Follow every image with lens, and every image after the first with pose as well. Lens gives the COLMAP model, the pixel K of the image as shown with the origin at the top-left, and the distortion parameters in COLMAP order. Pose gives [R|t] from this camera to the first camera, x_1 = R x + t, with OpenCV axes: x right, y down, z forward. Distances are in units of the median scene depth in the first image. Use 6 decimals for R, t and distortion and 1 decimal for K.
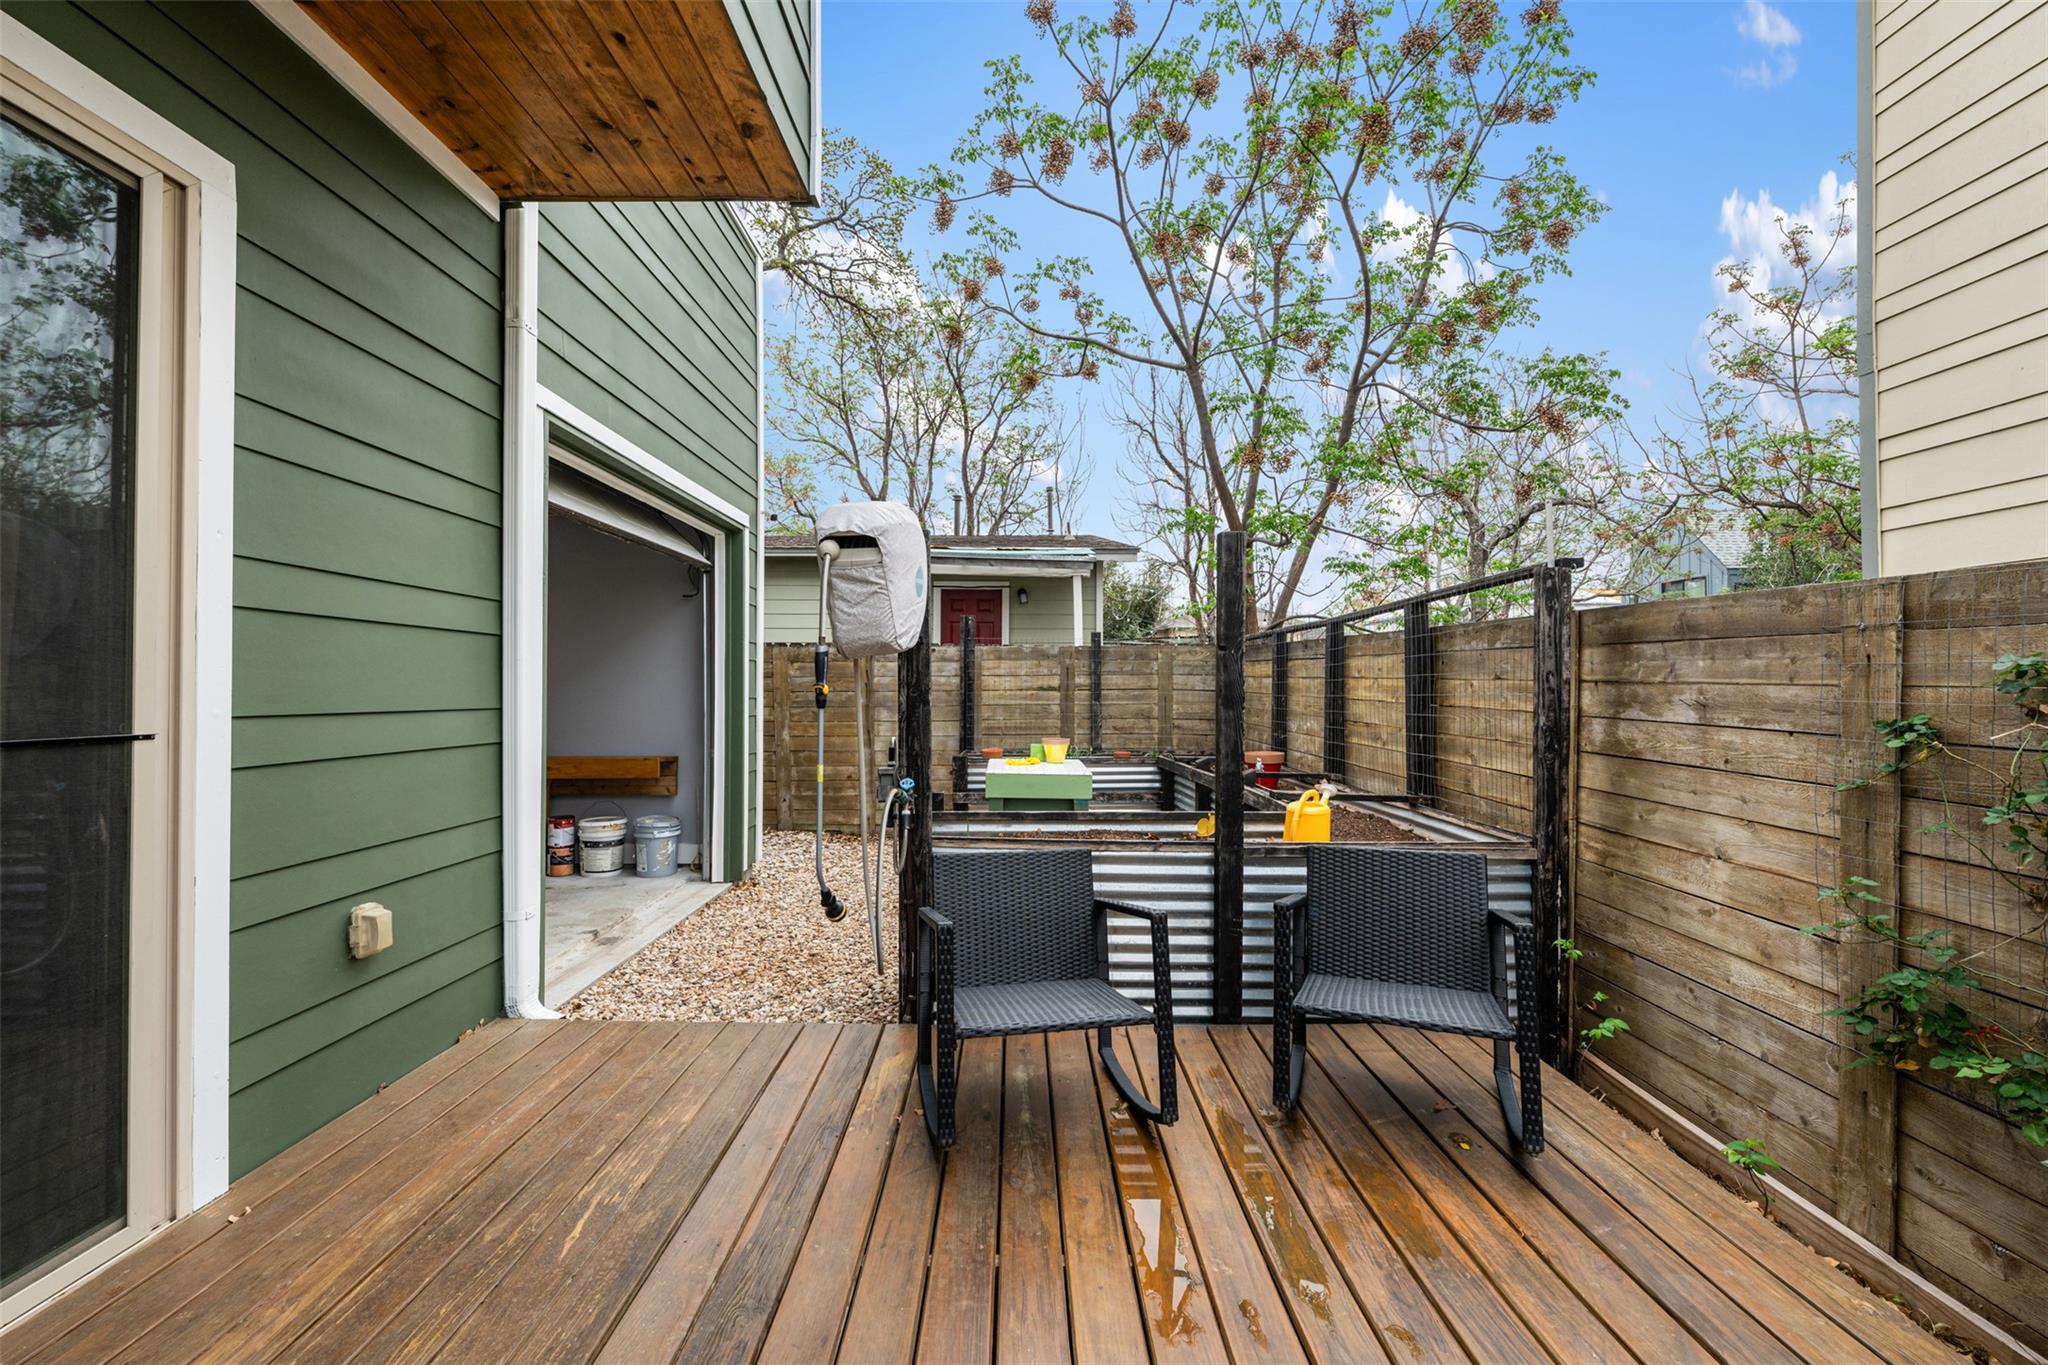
lens RADIAL K [[865.1, 0, 1027.6], [0, 865.1, 683.4], [0, 0, 1]] dist [-0.003682, -0.000089]
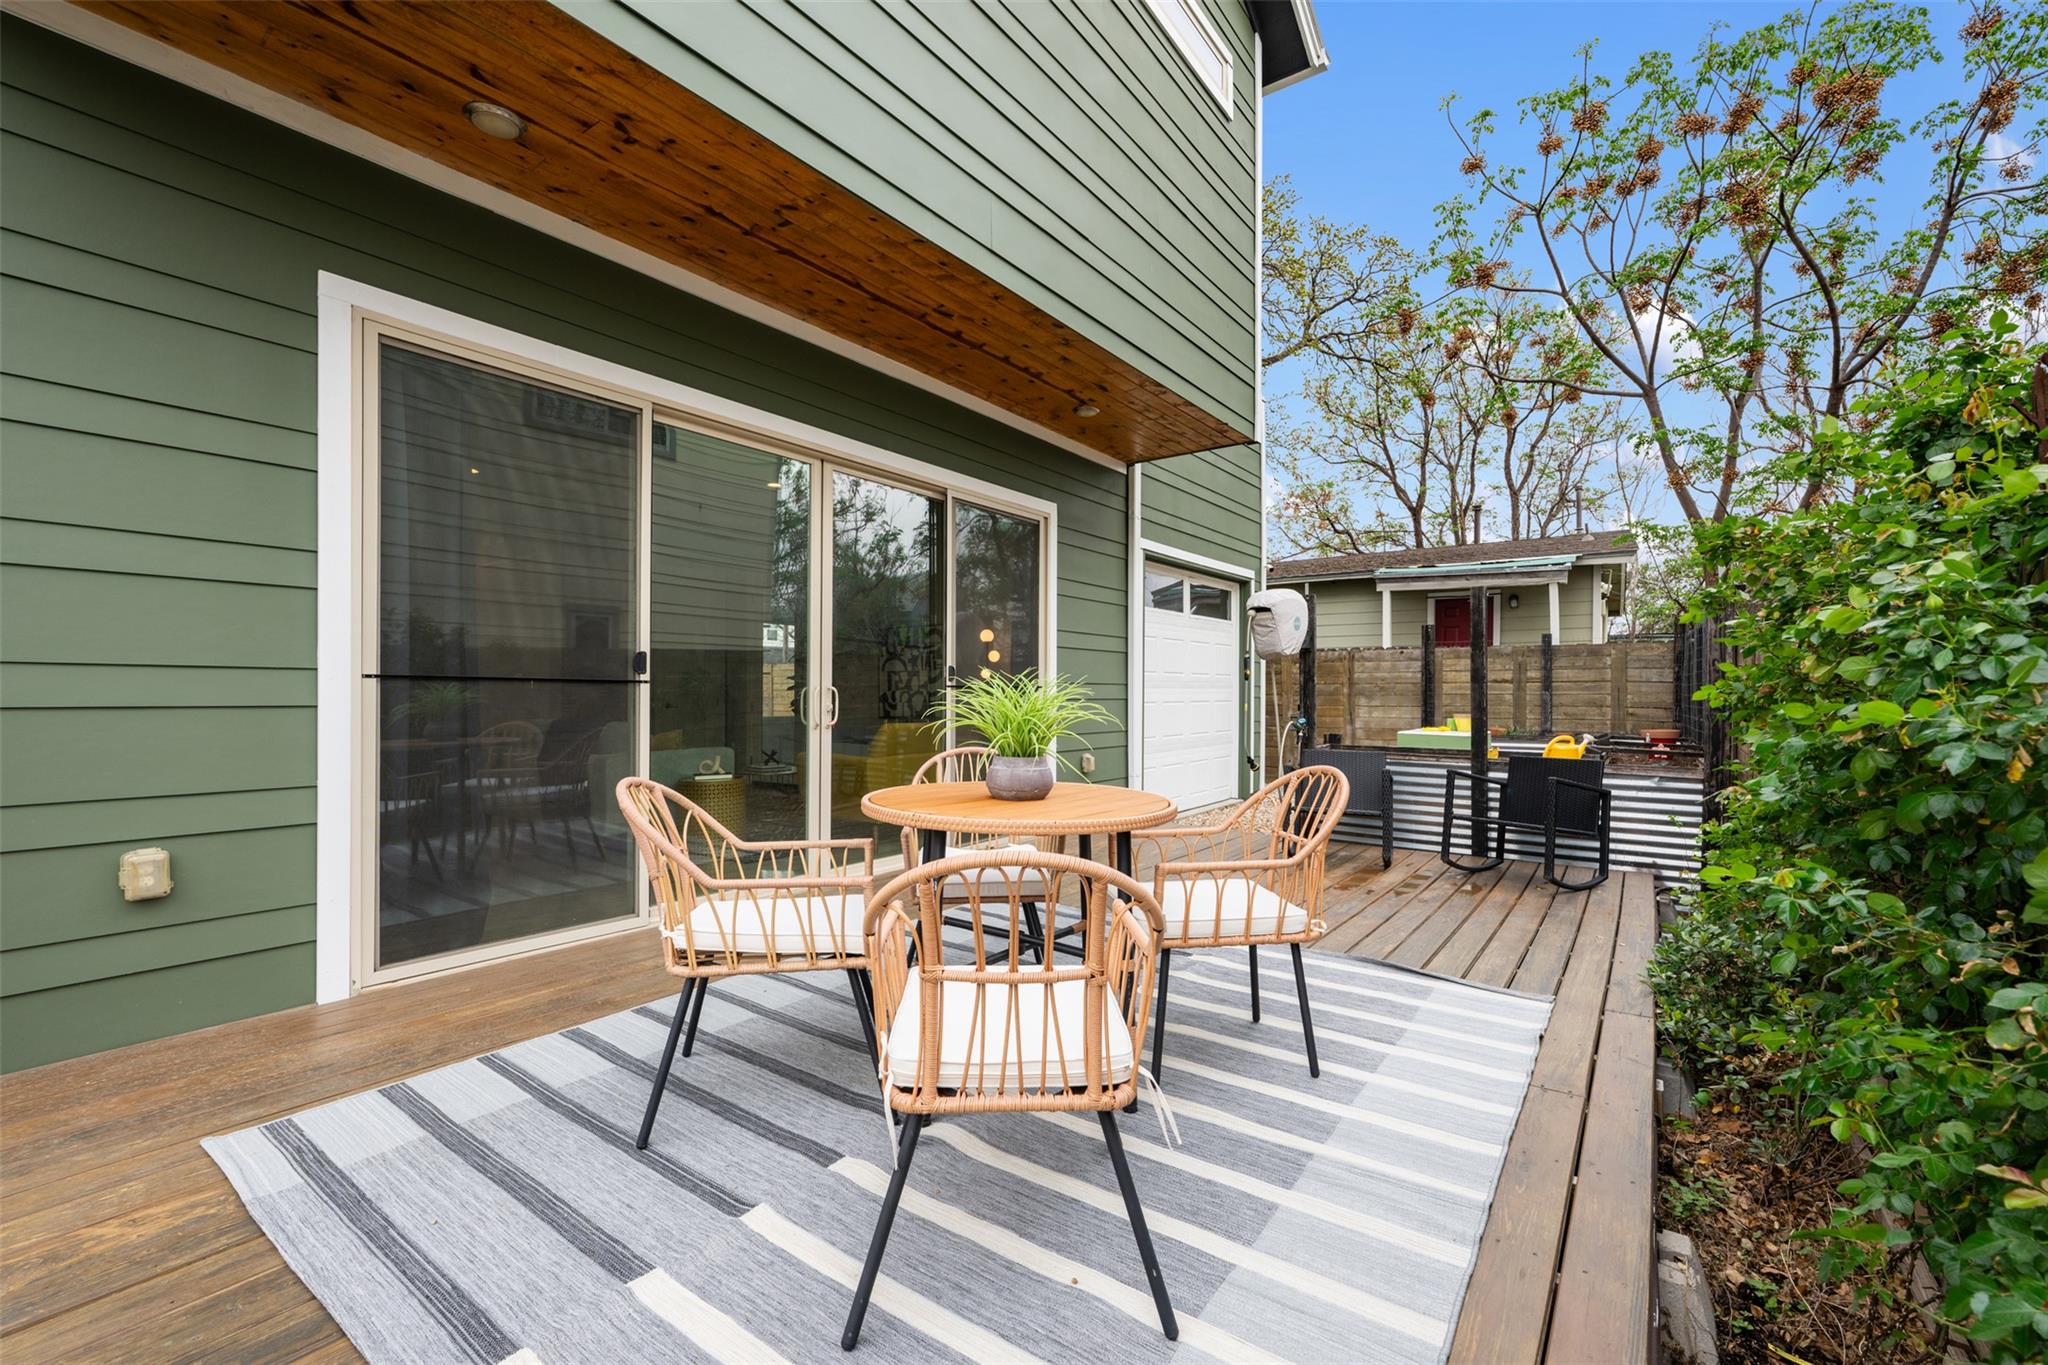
lens RADIAL K [[865.1, 0, 1024.4], [0, 865.1, 686.5], [0, 0, 1]] dist [-0.003682, -0.000089]
pose [[0.805105, -0.001679, -0.593129, 0.204976], [0.001091, 0.999998, -0.001349, 0.014490], [0.593131, 0.000439, 0.805106, -0.388269]]
